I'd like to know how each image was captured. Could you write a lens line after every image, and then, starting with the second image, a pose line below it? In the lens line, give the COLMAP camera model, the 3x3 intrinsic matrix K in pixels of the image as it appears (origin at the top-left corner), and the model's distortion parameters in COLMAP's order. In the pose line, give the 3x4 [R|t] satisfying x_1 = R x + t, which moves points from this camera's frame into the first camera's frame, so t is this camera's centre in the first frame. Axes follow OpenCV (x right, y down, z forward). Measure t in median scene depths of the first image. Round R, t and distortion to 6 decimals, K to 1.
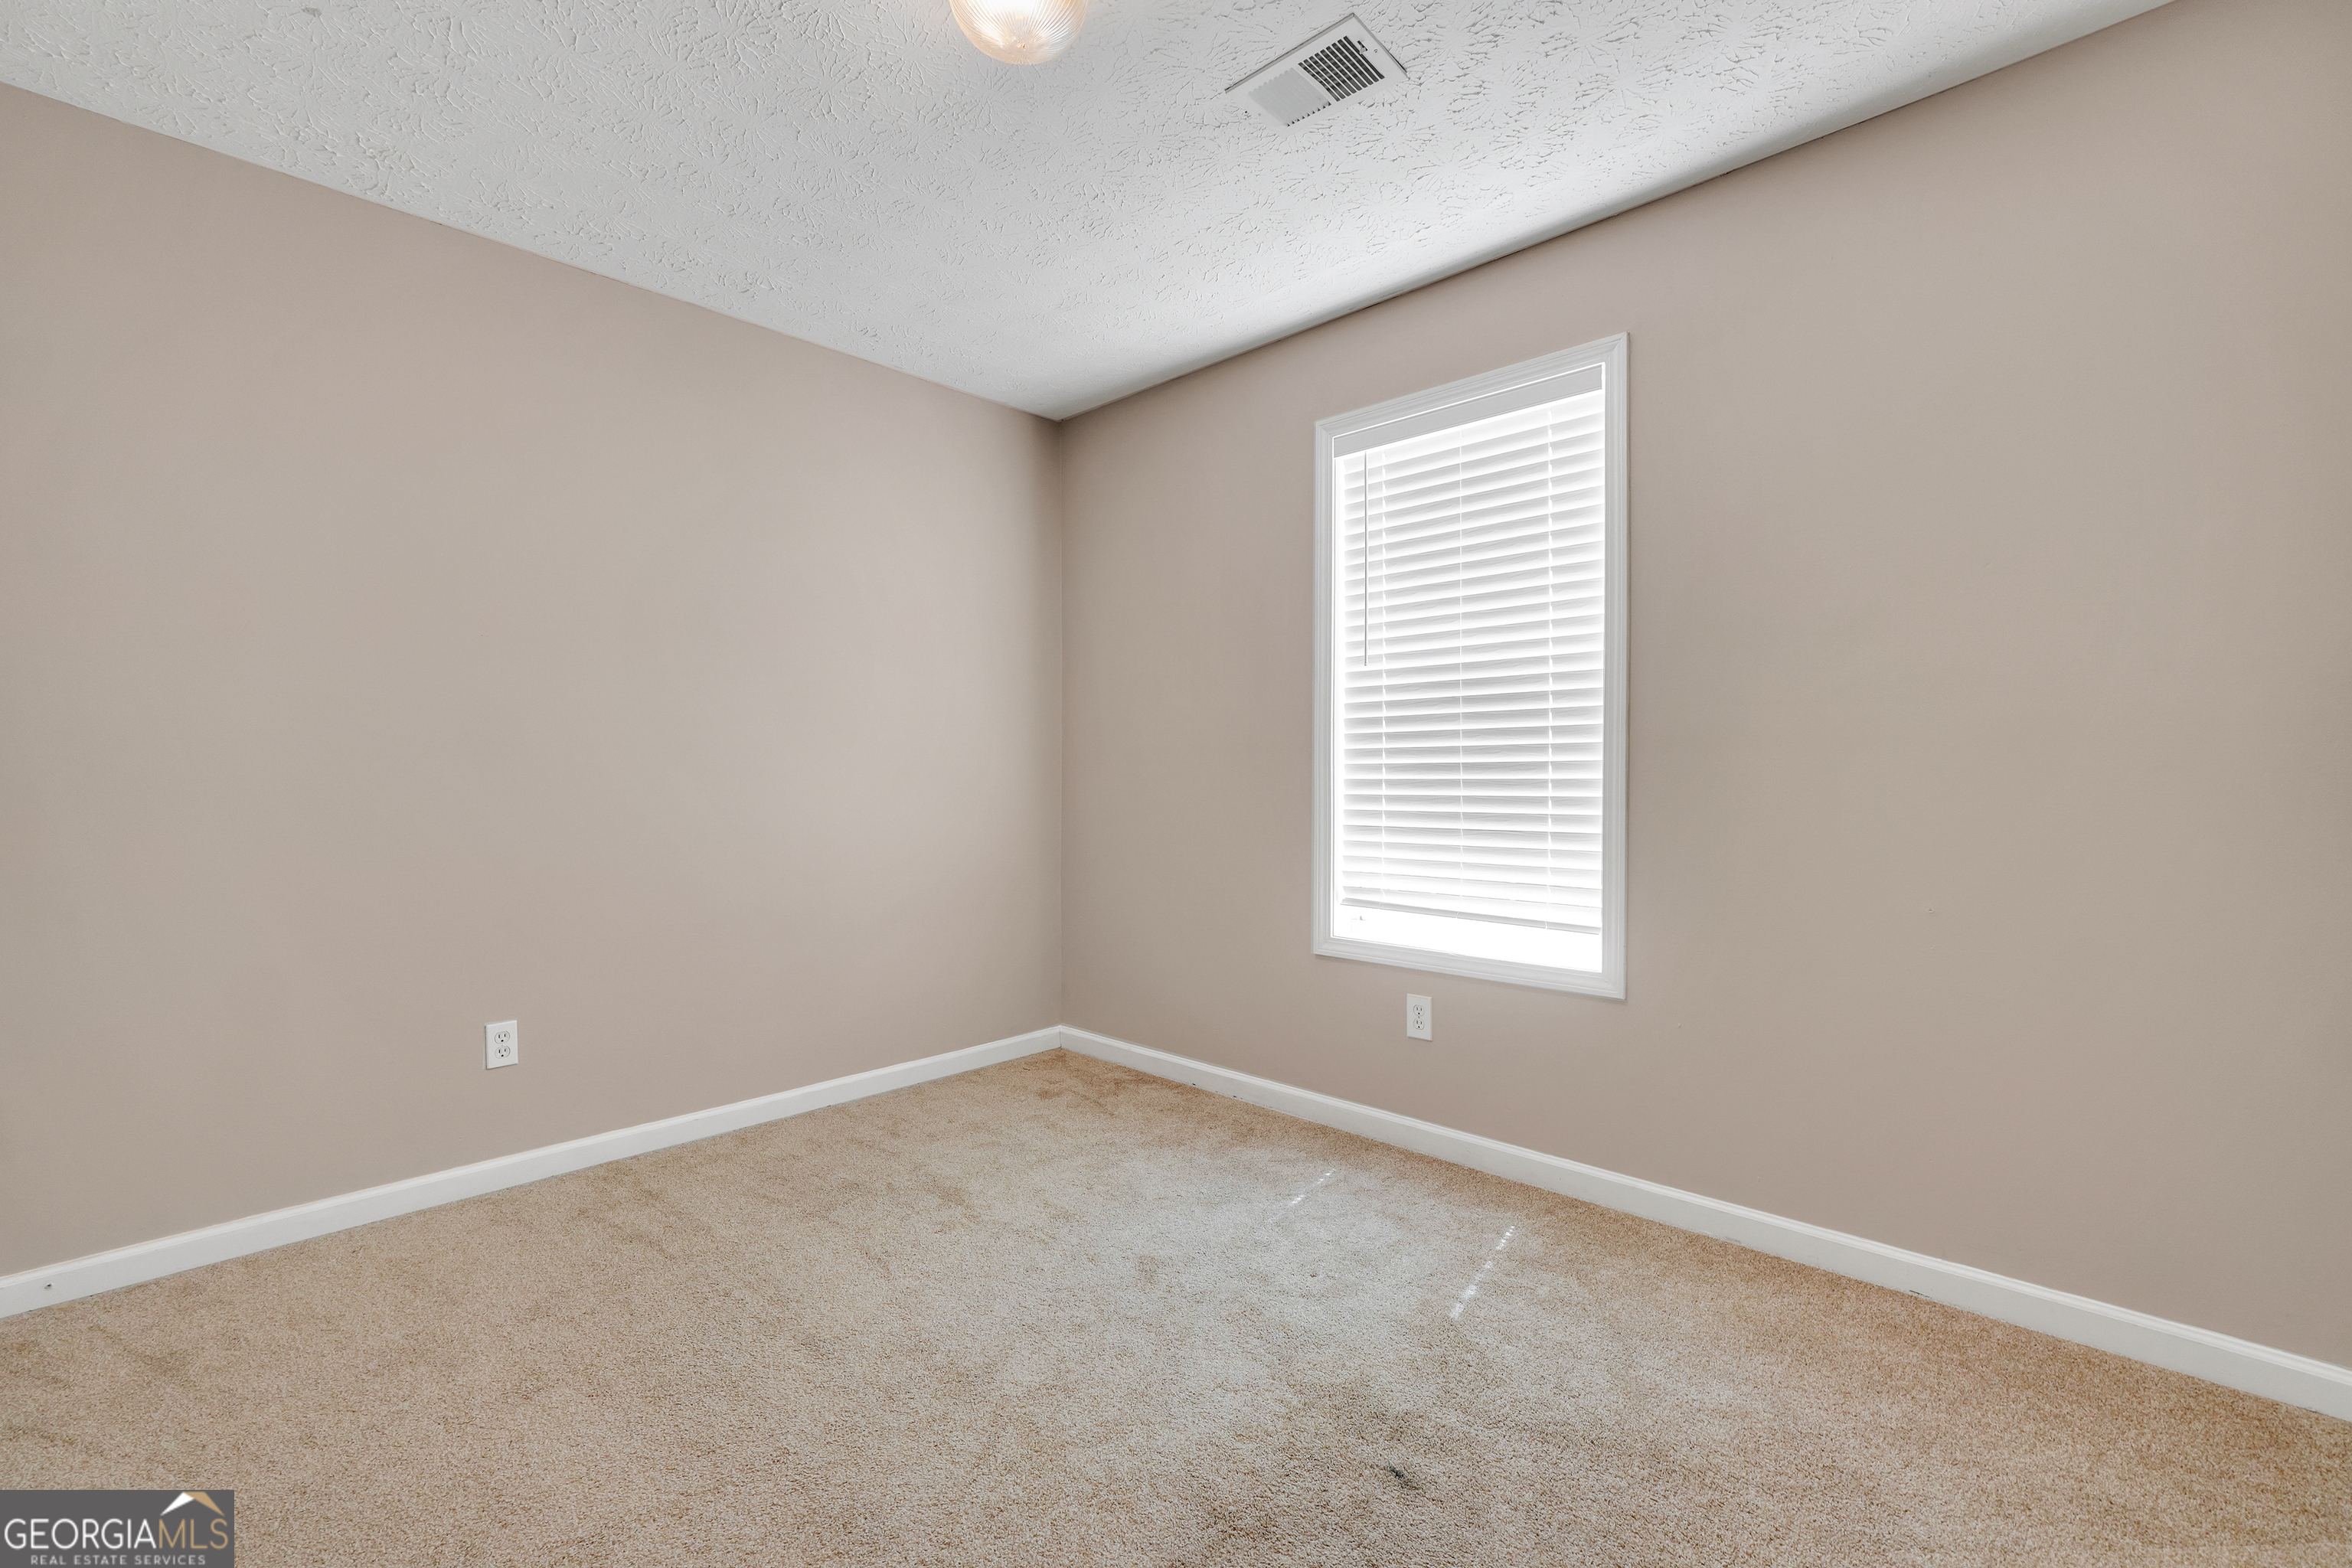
lens RADIAL K [[999.1, 0, 1179.7], [0, 999.1, 780.1], [0, 0, 1]] dist [-0.020326, 0.006296]
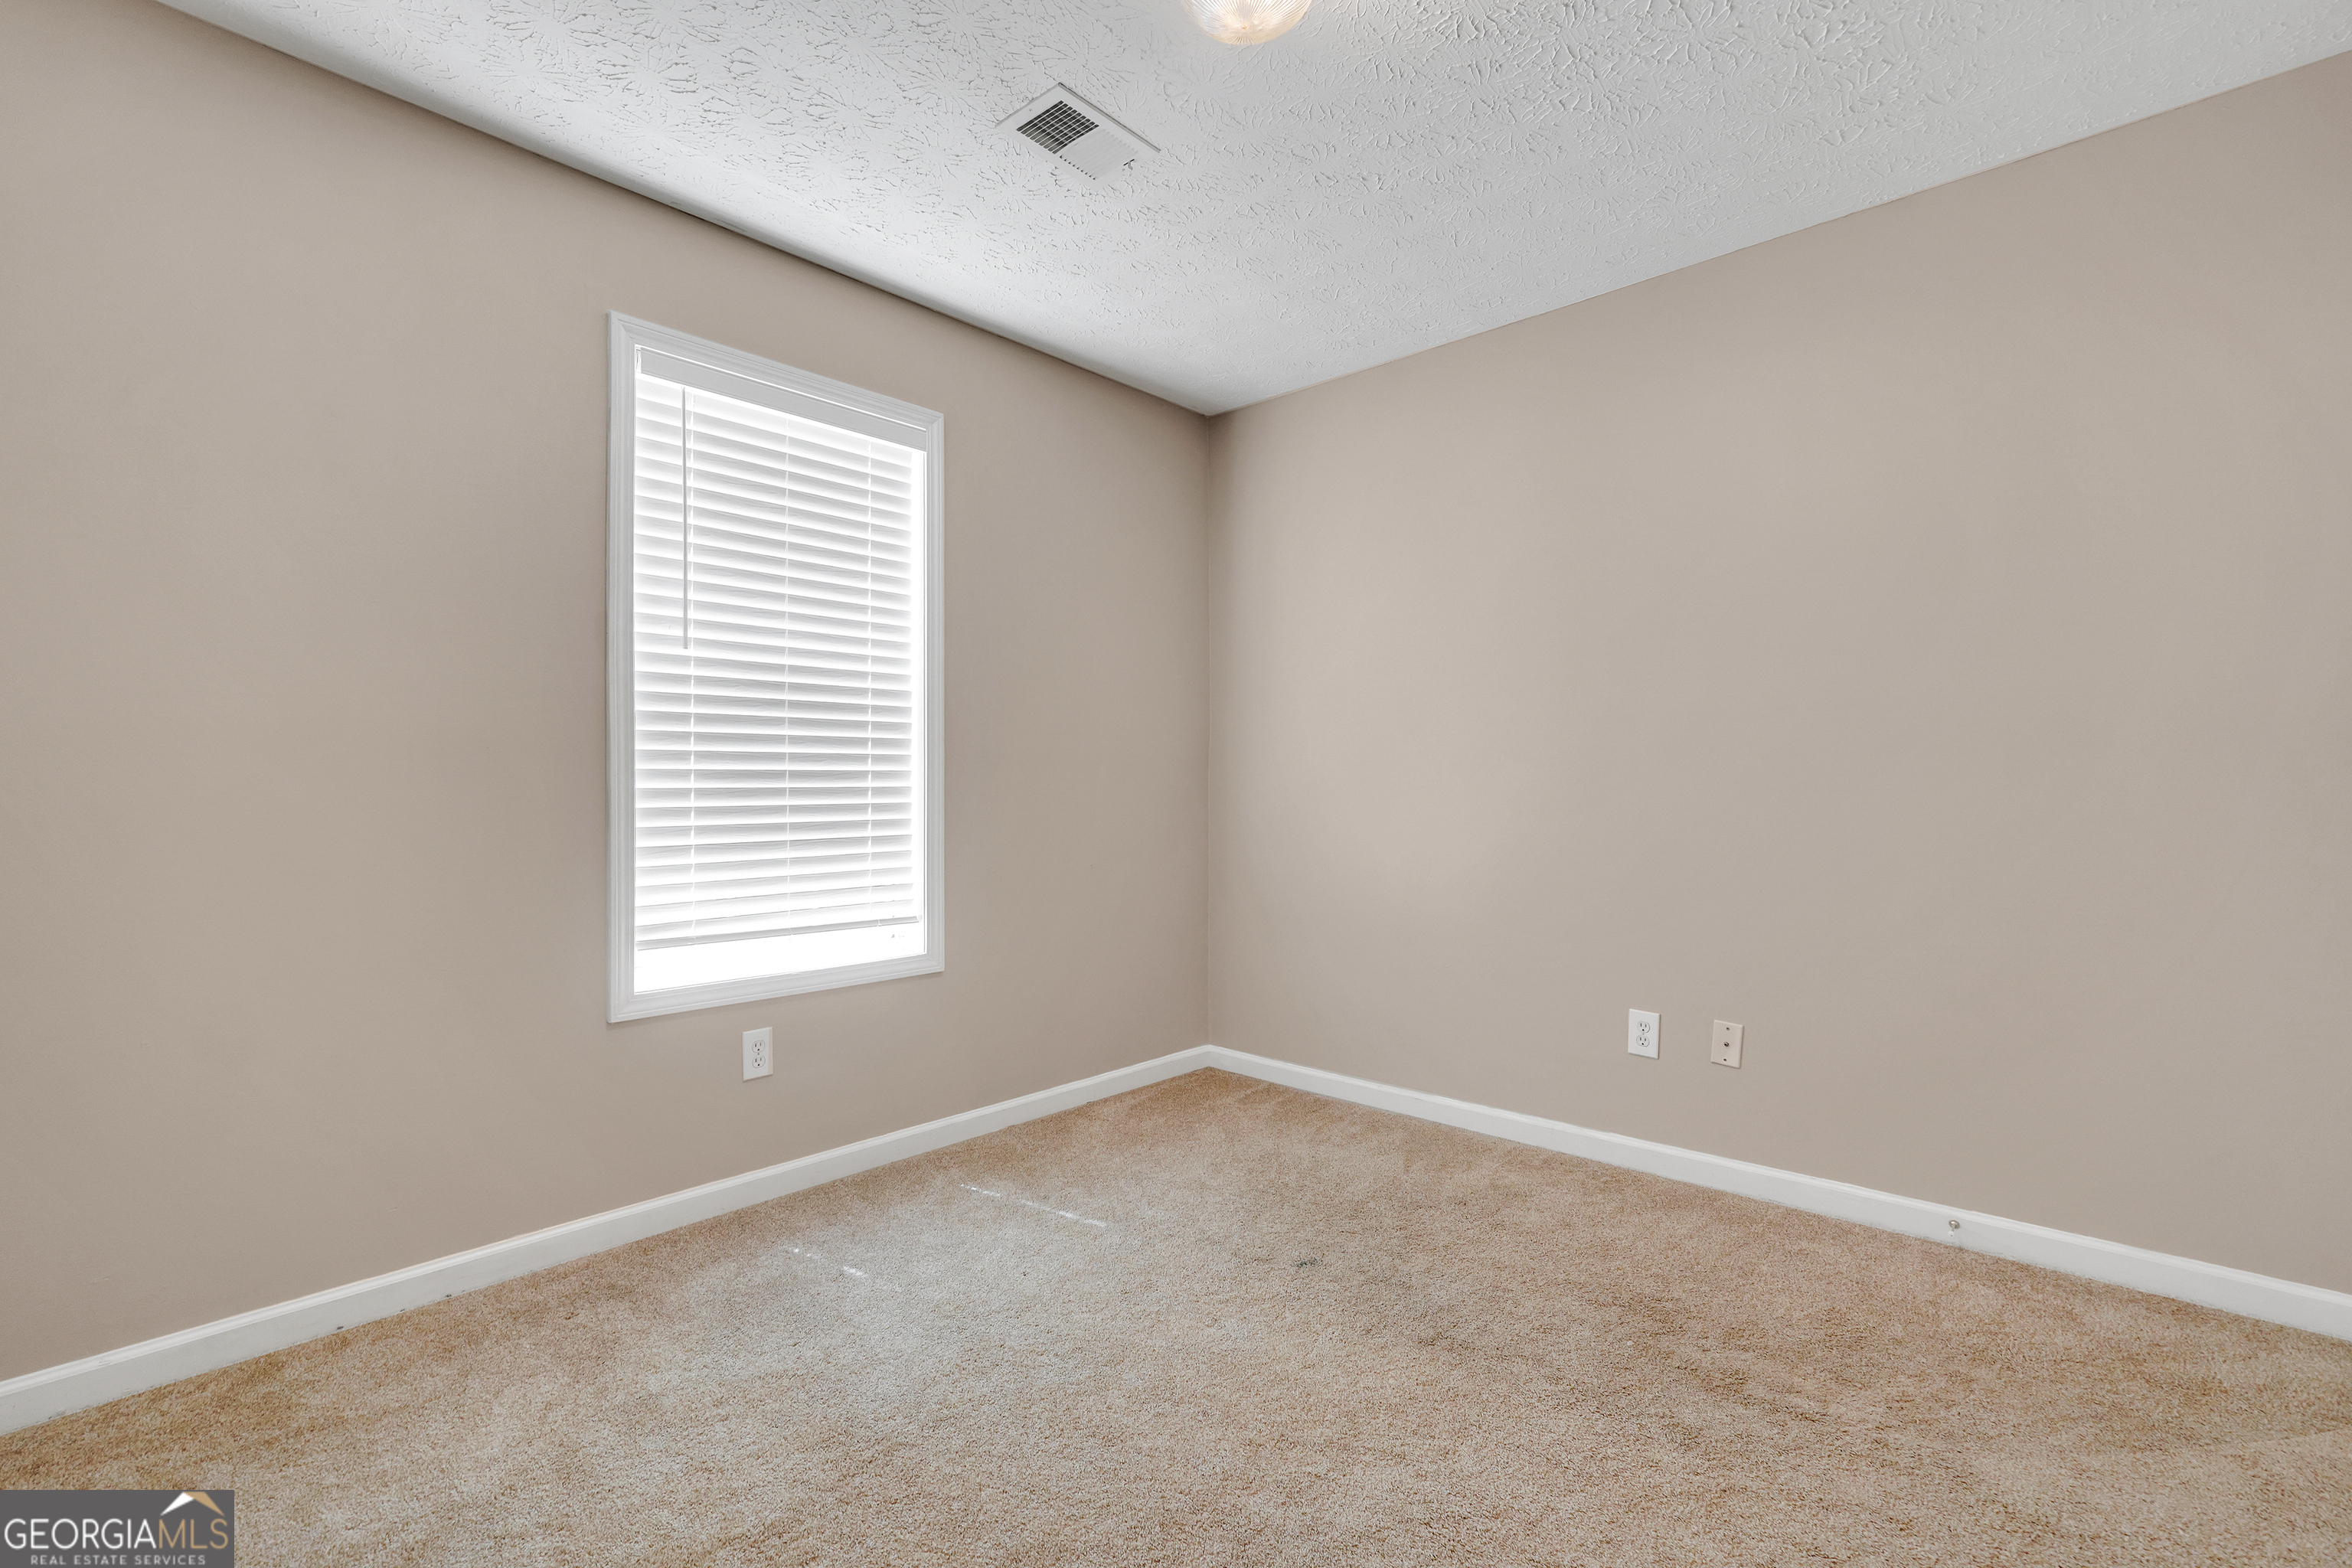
lens RADIAL K [[999.1, 0, 1179.7], [0, 999.1, 780.1], [0, 0, 1]] dist [-0.020326, 0.006296]
pose [[-0.002701, 0.003180, 0.999991, -0.665935], [0.002692, 0.999991, -0.003173, -0.004140], [-0.999993, 0.002683, -0.002709, 0.633696]]
